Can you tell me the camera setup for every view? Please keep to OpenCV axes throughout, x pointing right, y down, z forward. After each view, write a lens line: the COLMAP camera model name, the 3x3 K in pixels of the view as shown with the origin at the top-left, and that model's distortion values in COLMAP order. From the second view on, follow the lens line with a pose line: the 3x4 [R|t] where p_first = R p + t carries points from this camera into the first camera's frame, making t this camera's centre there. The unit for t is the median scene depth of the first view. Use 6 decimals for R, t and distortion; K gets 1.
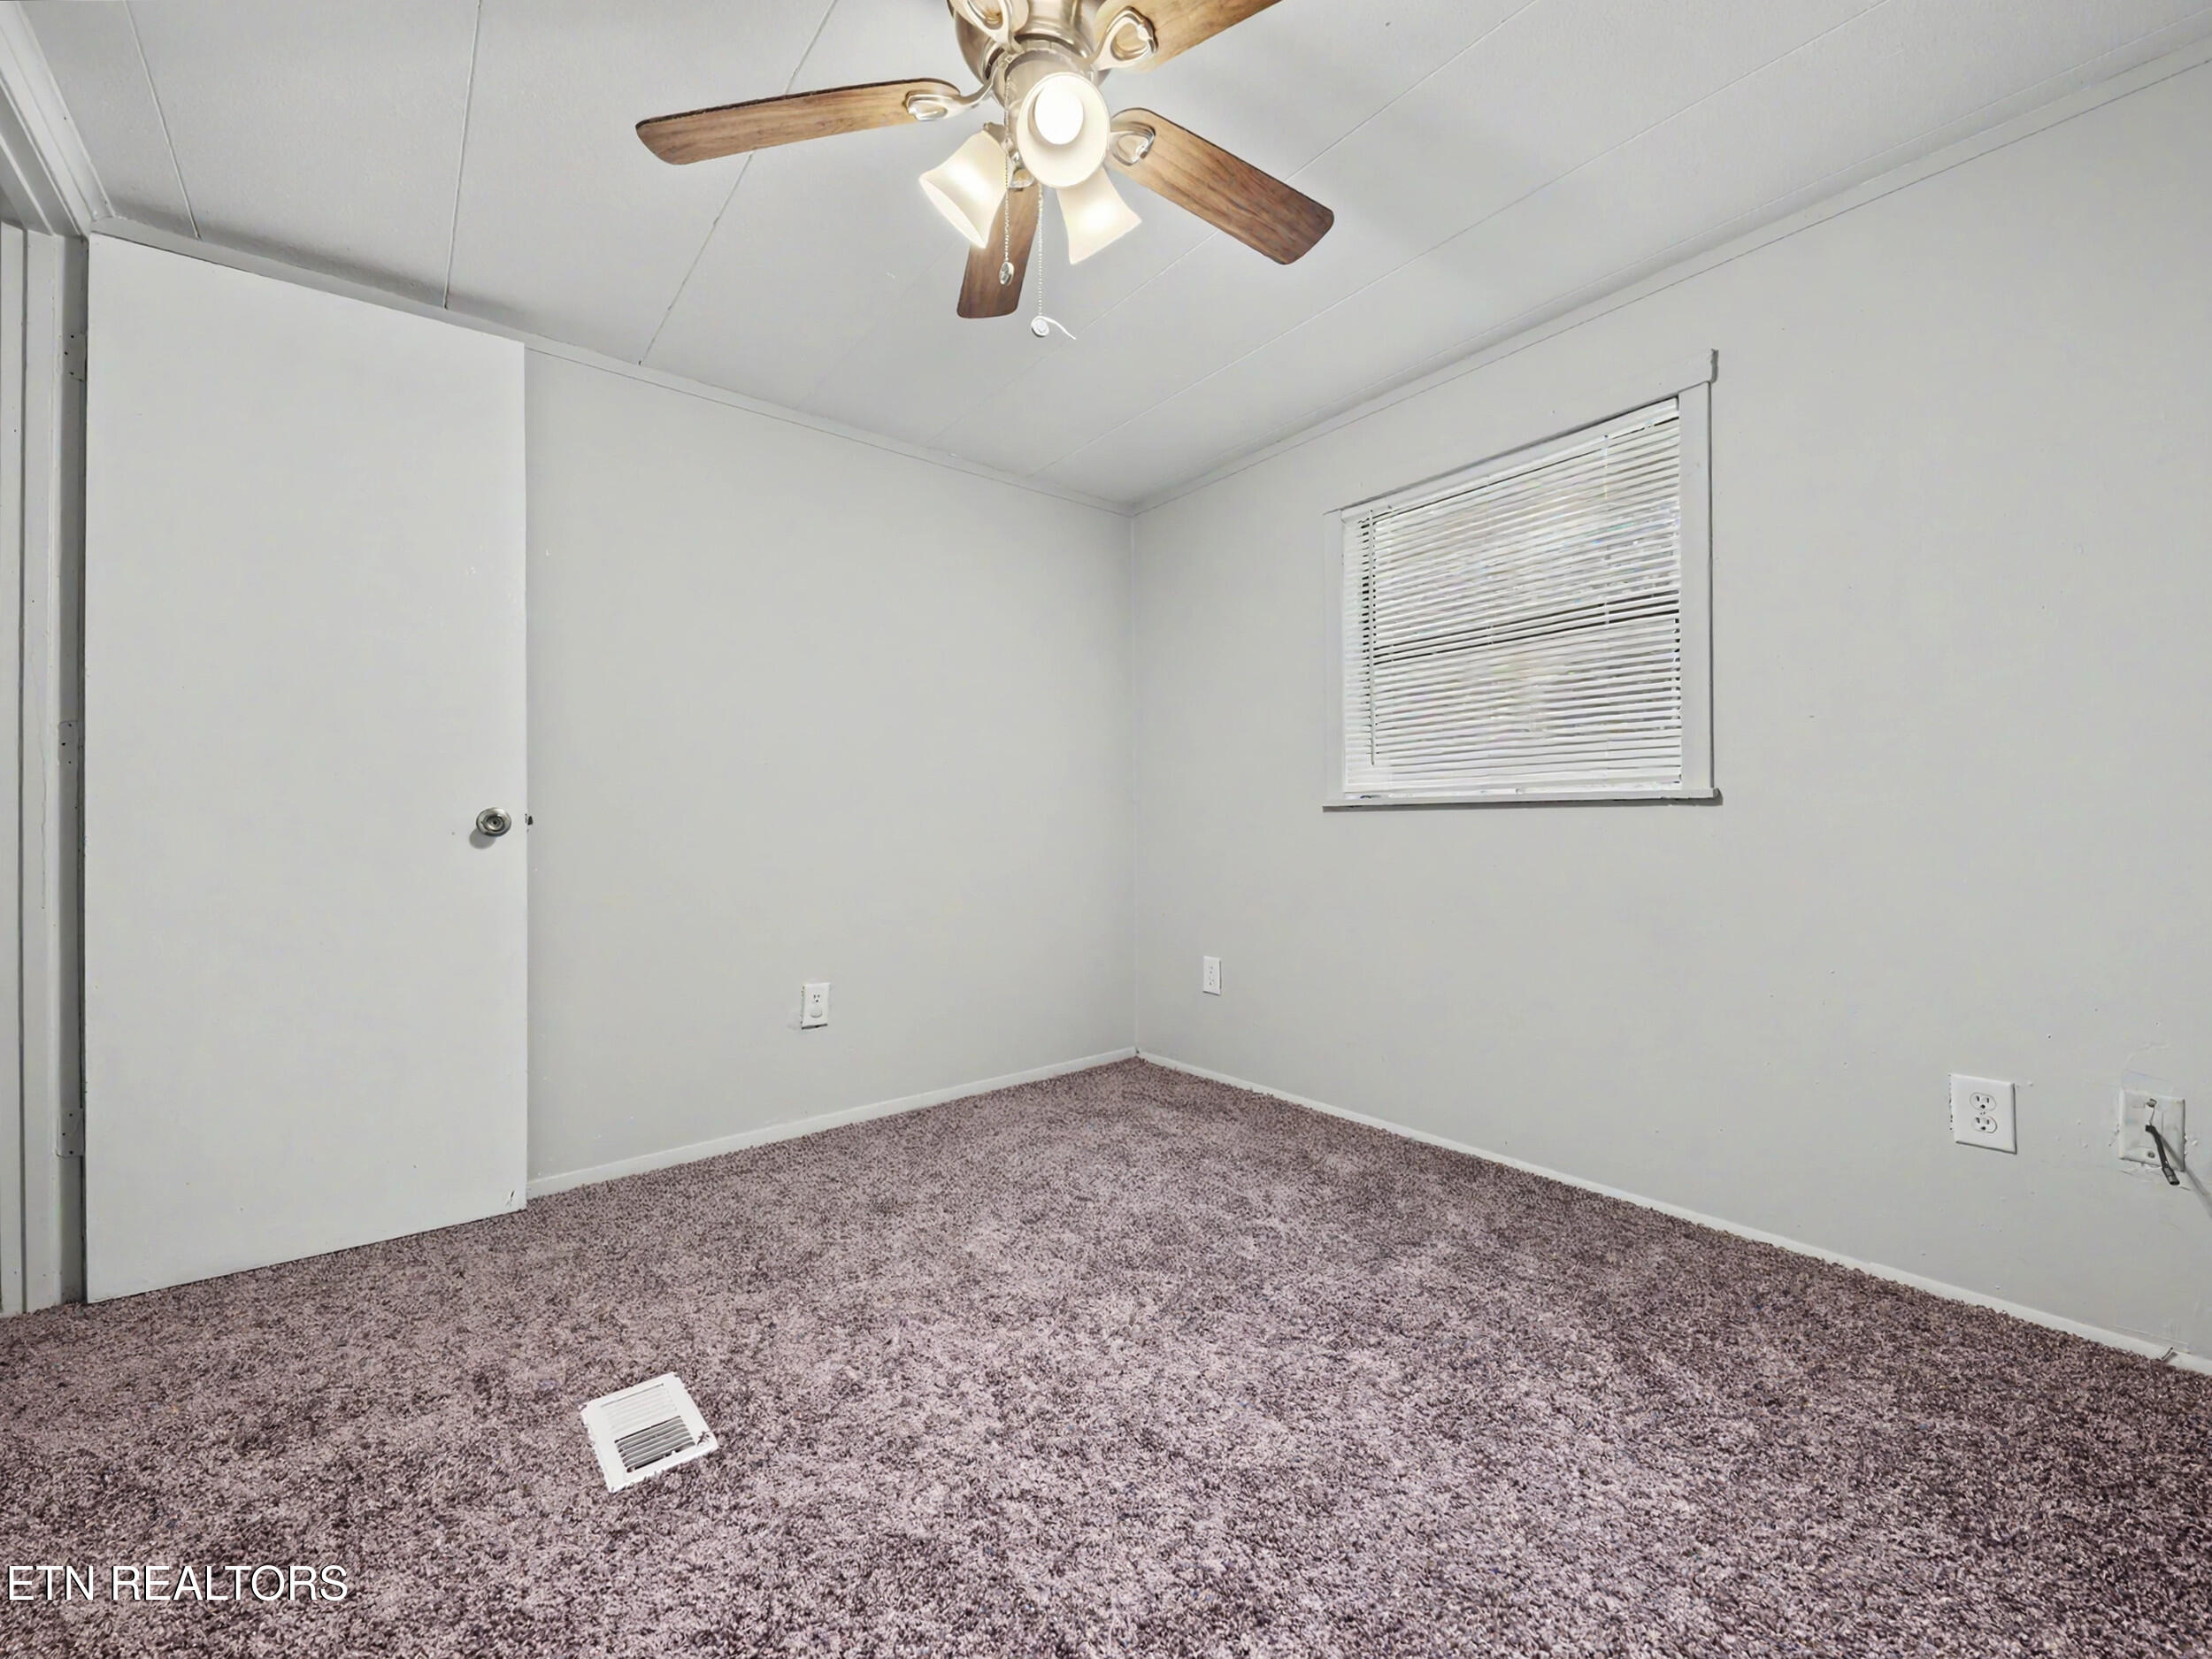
lens RADIAL K [[877.4, 0, 1095.8], [0, 877.4, 821.9], [0, 0, 1]] dist [0.000863, 0.000029]
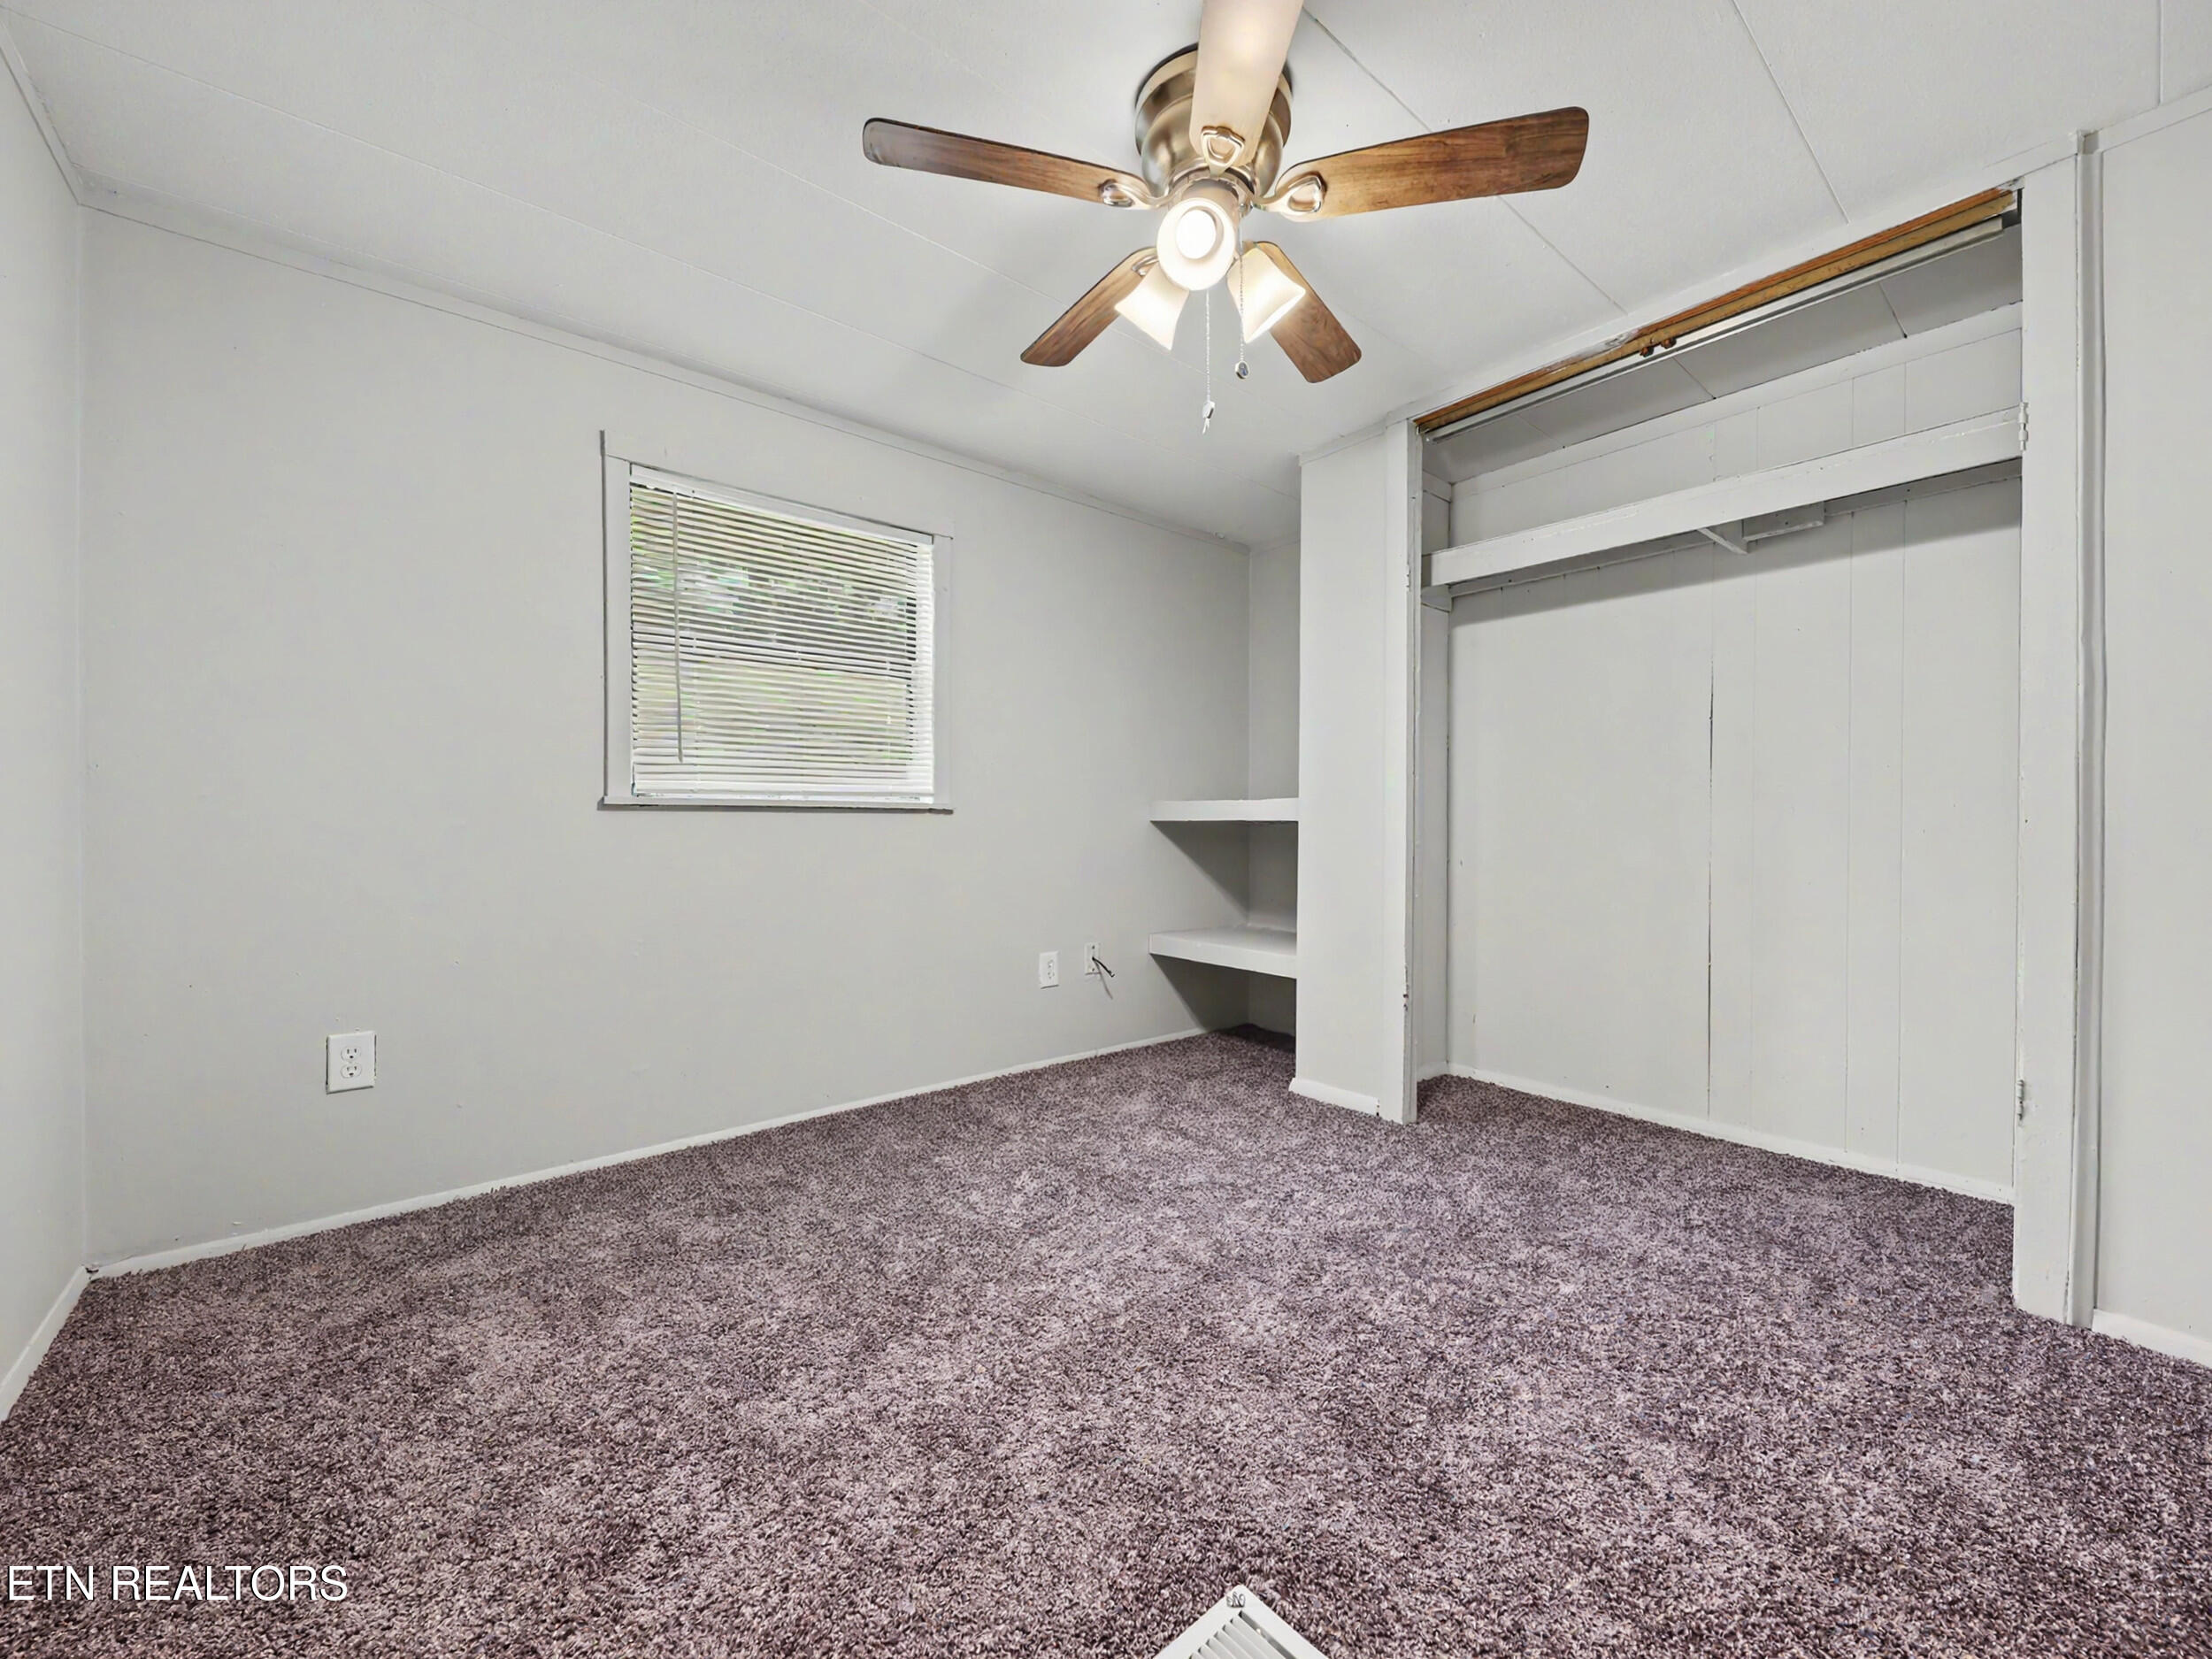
lens RADIAL K [[870.4, 0, 1097.3], [0, 870.4, 835.0], [0, 0, 1]] dist [0.000708, -0.000149]
pose [[-0.009805, -0.008900, 0.999912, -0.758302], [-0.003338, 0.999955, 0.008867, 0.002693], [-0.999946, -0.003251, -0.009834, 0.698256]]
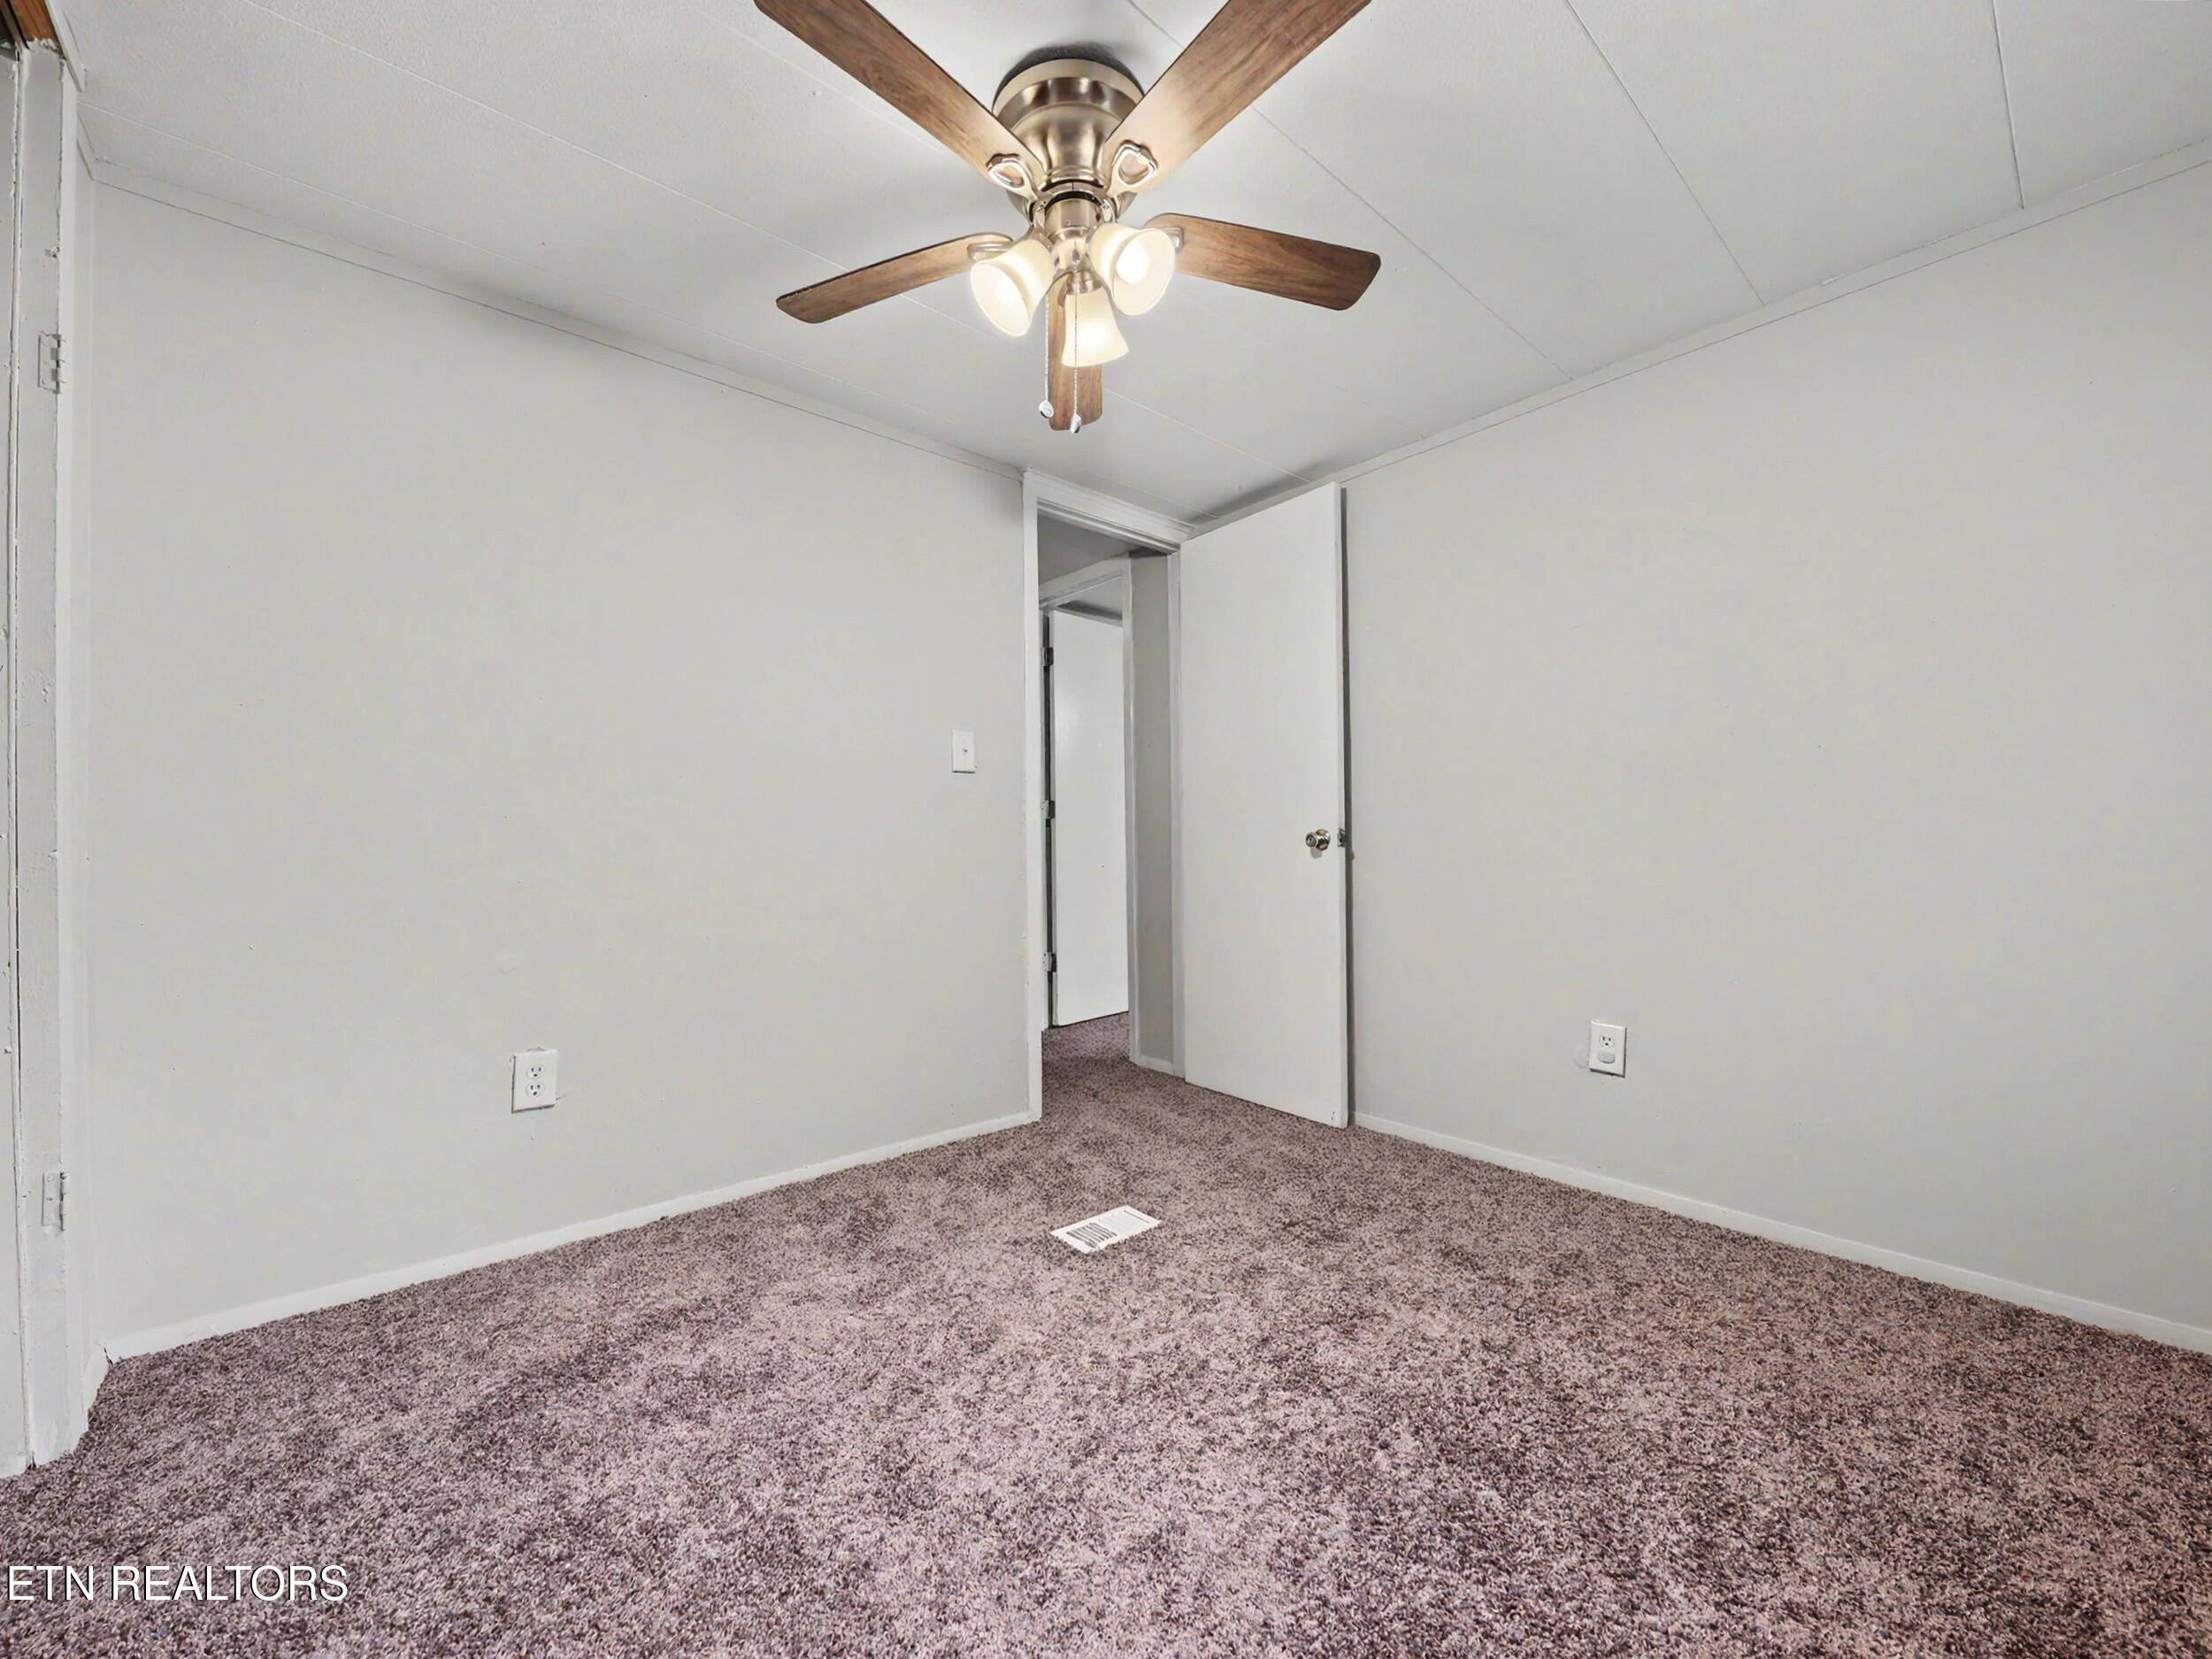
lens RADIAL K [[870.4, 0, 1097.3], [0, 870.4, 835.0], [0, 0, 1]] dist [0.000708, -0.000149]
pose [[0.043795, -0.002731, -0.999037, 0.666409], [0.009435, 0.999953, -0.002320, -0.006526], [0.998996, -0.009324, 0.043818, 0.589070]]
